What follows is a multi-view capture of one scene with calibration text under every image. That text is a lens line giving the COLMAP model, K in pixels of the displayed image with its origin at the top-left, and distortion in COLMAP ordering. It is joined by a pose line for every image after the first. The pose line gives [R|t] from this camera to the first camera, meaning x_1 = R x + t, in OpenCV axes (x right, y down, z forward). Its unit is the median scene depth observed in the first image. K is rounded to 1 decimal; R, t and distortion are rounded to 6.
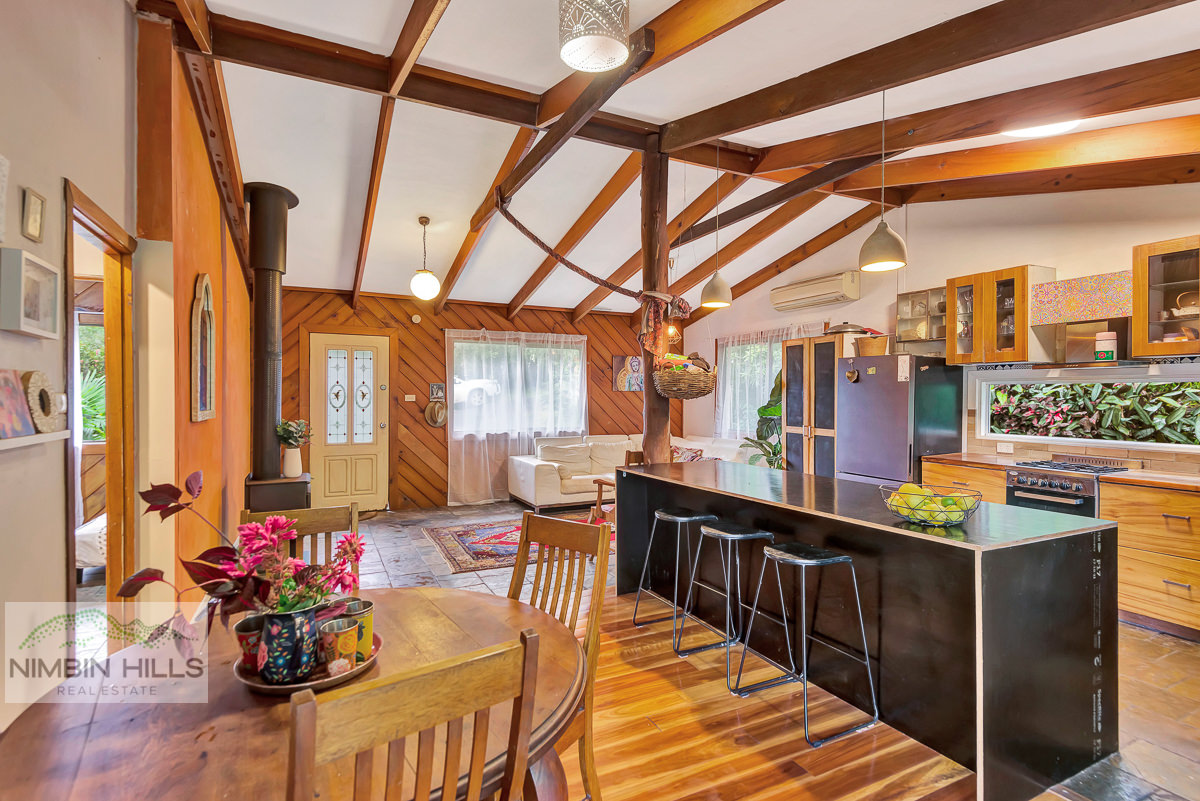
lens RADIAL K [[575.1, 0, 605.7], [0, 575.1, 398.7], [0, 0, 1]] dist [0.029704, -0.018057]
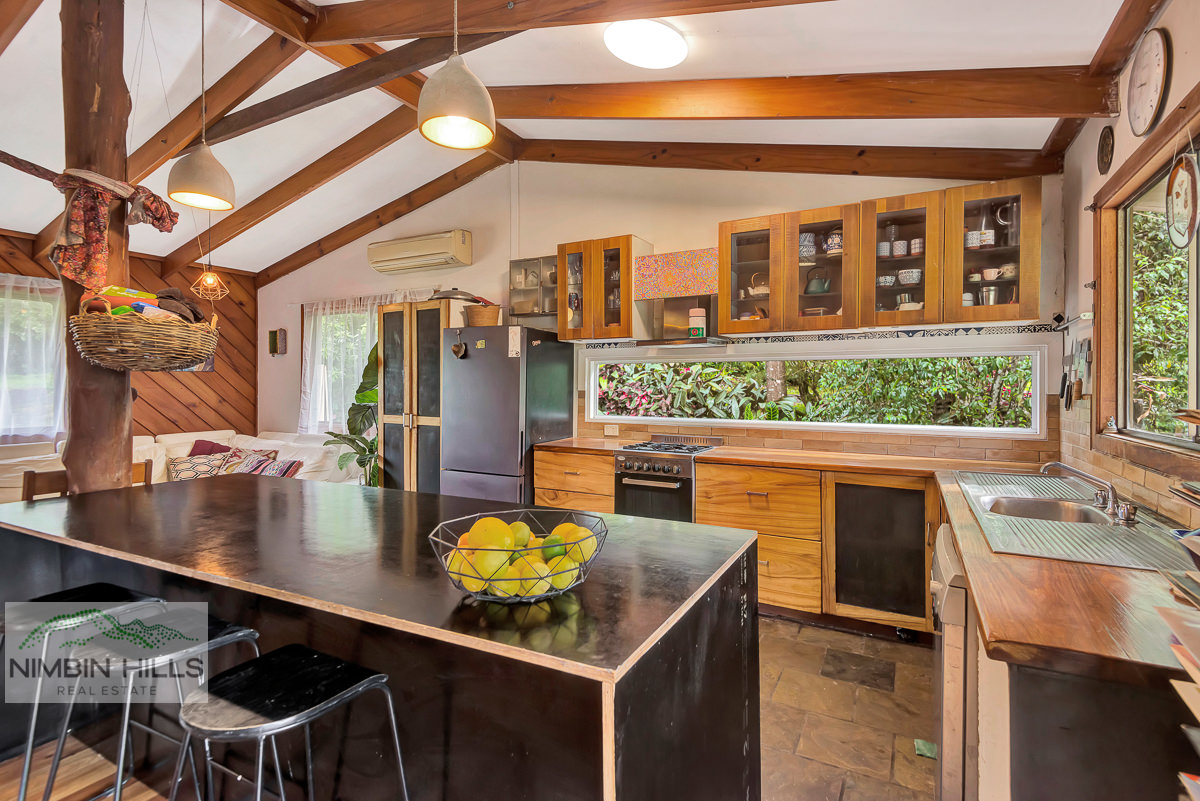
lens RADIAL K [[558.8, 0, 599.8], [0, 558.8, 395.0], [0, 0, 1]] dist [0.031172, -0.000320]
pose [[0.825287, -0.009891, 0.564626, 0.146768], [0.003860, 0.999922, 0.011875, 0.014845], [-0.564700, -0.007621, 0.825261, 0.241814]]
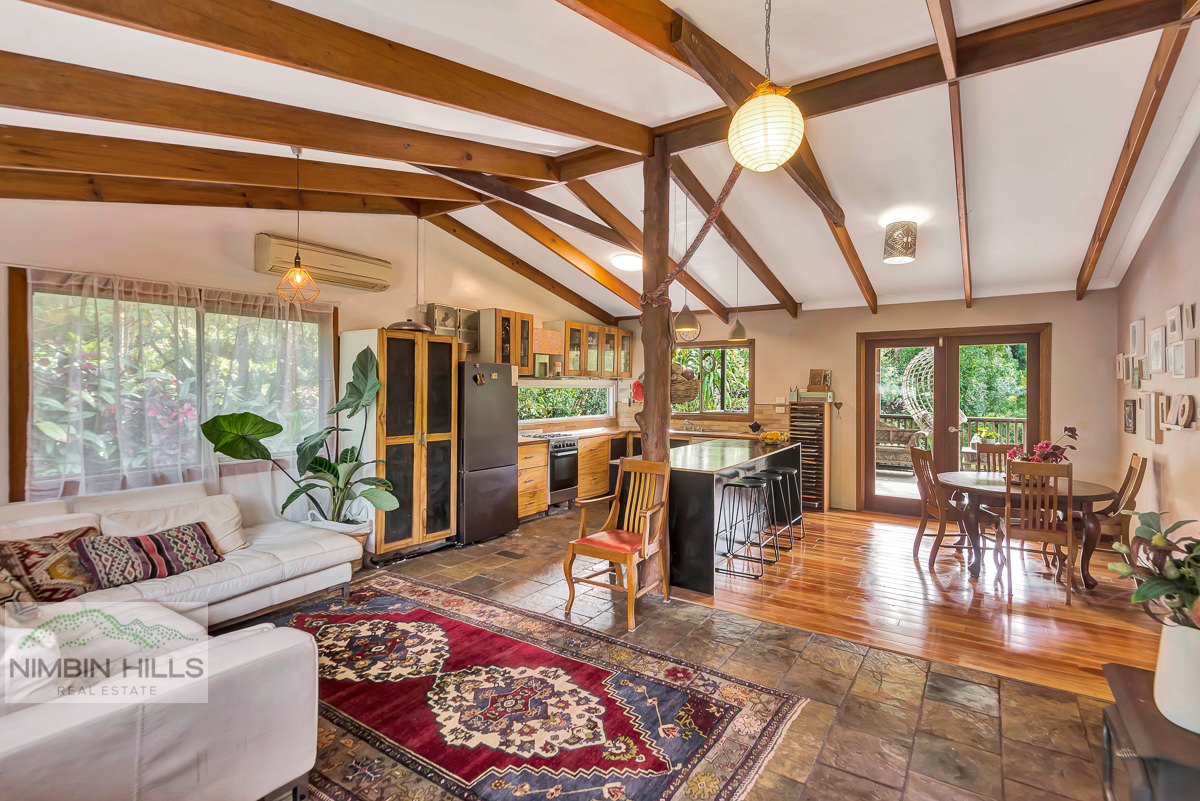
lens RADIAL K [[558.8, 0, 599.8], [0, 558.8, 395.0], [0, 0, 1]] dist [0.031172, -0.000320]
pose [[-0.464186, -0.013272, 0.885639, -0.613469], [-0.000983, 0.999895, 0.014469, -0.026254], [-0.885737, 0.005846, -0.464150, 1.312789]]
